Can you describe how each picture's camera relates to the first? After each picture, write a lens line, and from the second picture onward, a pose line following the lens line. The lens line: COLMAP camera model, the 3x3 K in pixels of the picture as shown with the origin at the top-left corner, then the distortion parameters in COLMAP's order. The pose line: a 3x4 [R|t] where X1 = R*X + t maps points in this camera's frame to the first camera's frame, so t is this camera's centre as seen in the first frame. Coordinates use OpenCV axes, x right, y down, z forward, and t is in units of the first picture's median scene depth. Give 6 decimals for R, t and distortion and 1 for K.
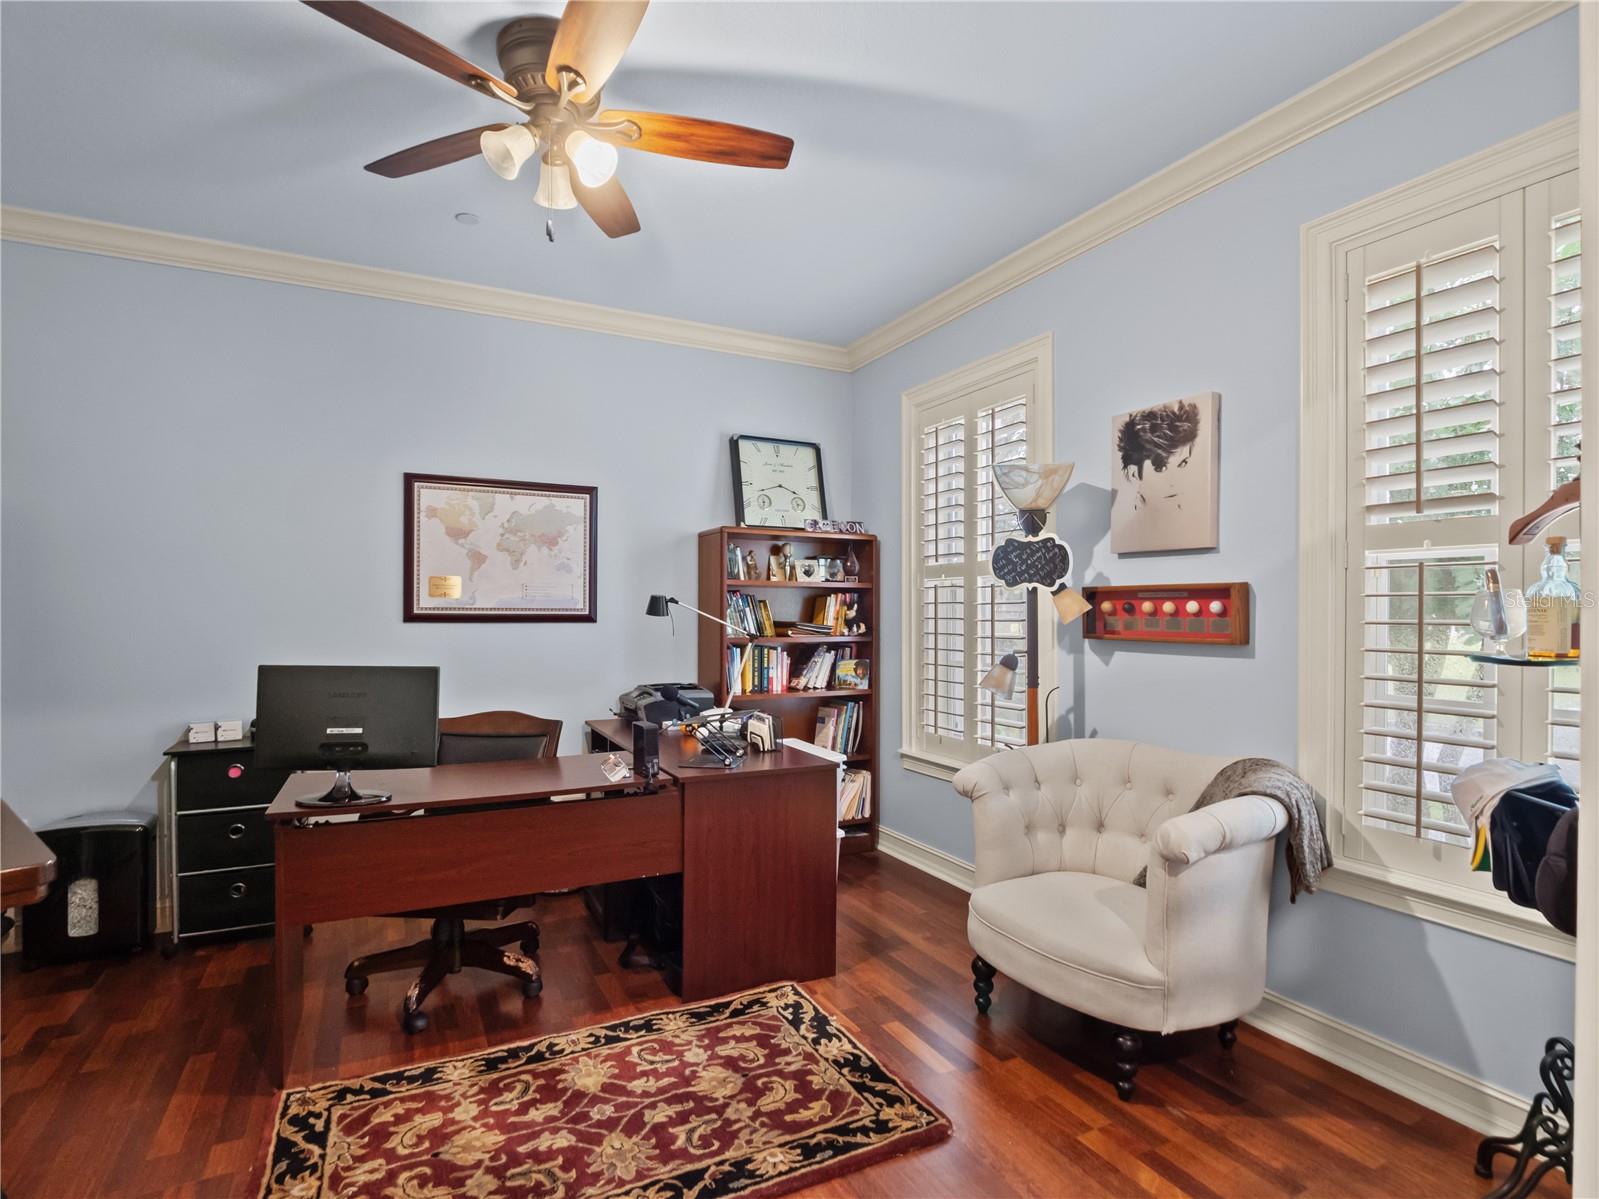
lens RADIAL K [[813.7, 0, 801.3], [0, 813.7, 604.0], [0, 0, 1]] dist [-0.002900, -0.010314]
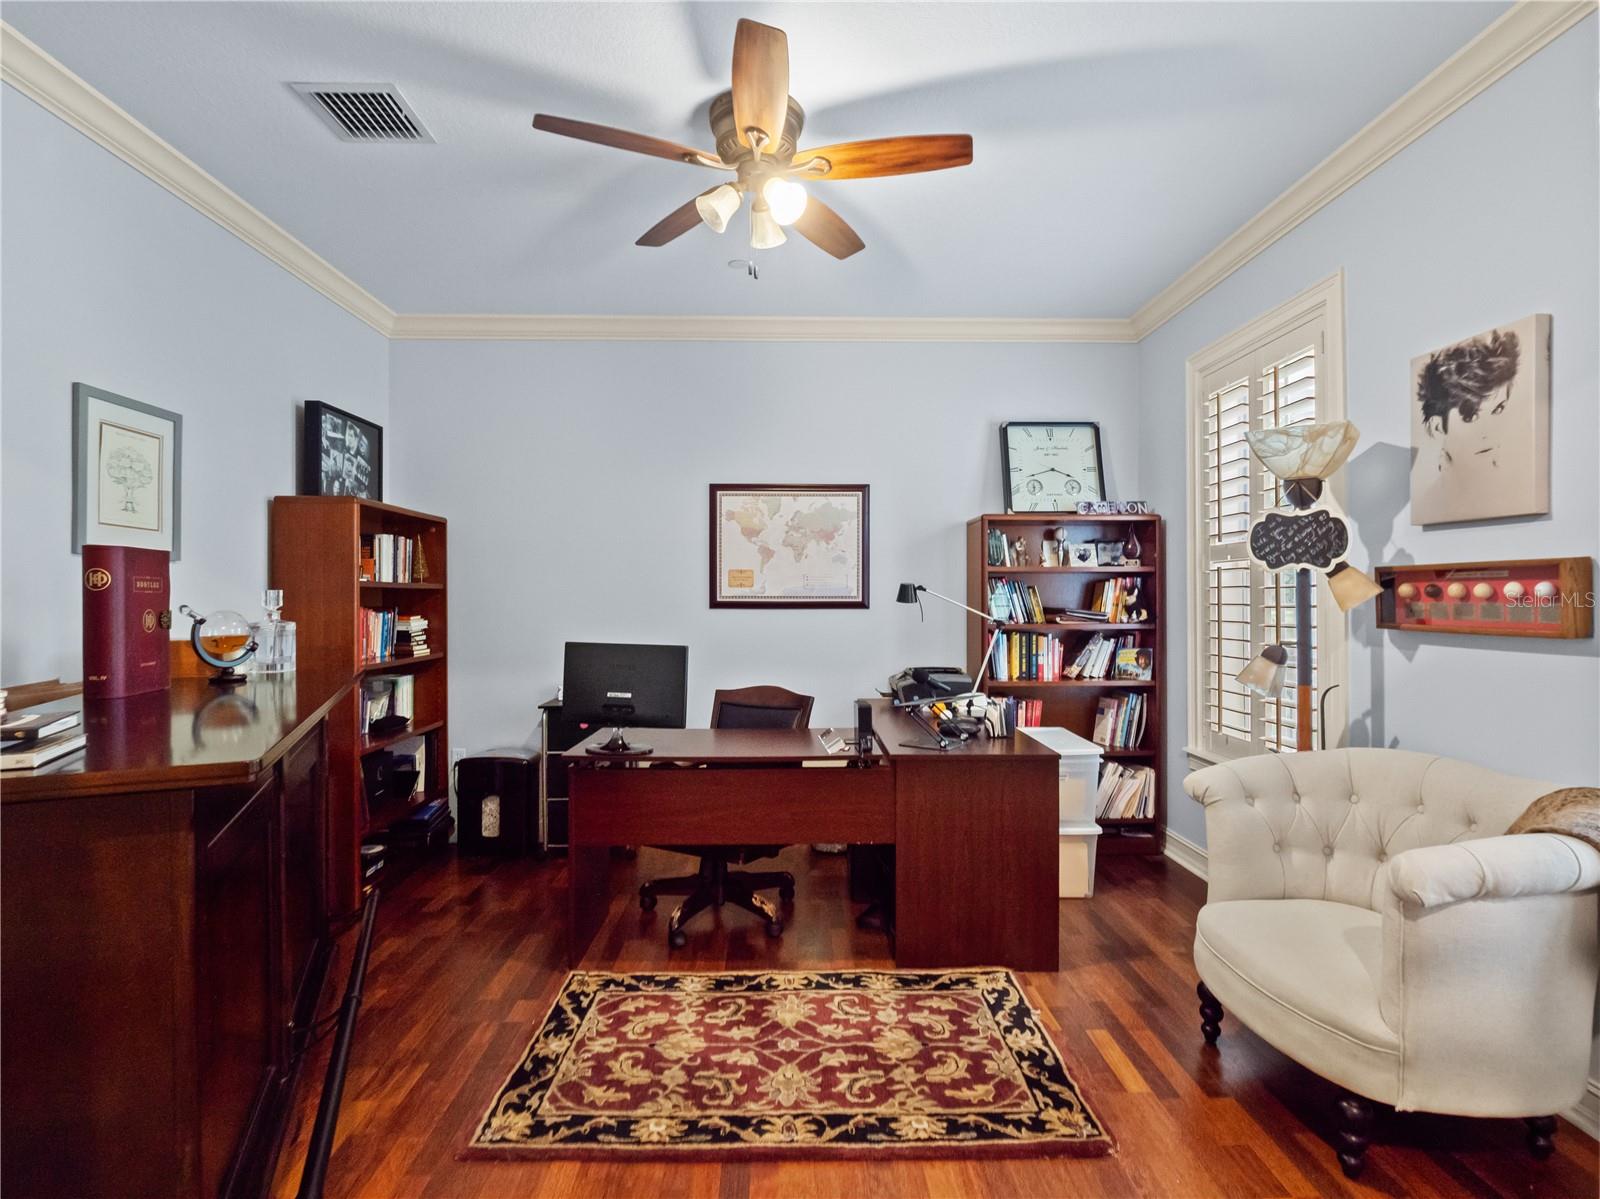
lens RADIAL K [[795.4, 0, 812.4], [0, 795.4, 587.2], [0, 0, 1]] dist [-0.005779, -0.005726]
pose [[0.900774, -0.011453, -0.434137, 0.205270], [0.009962, 0.999934, -0.005709, -0.001282], [0.434174, 0.000817, 0.900829, 0.016654]]
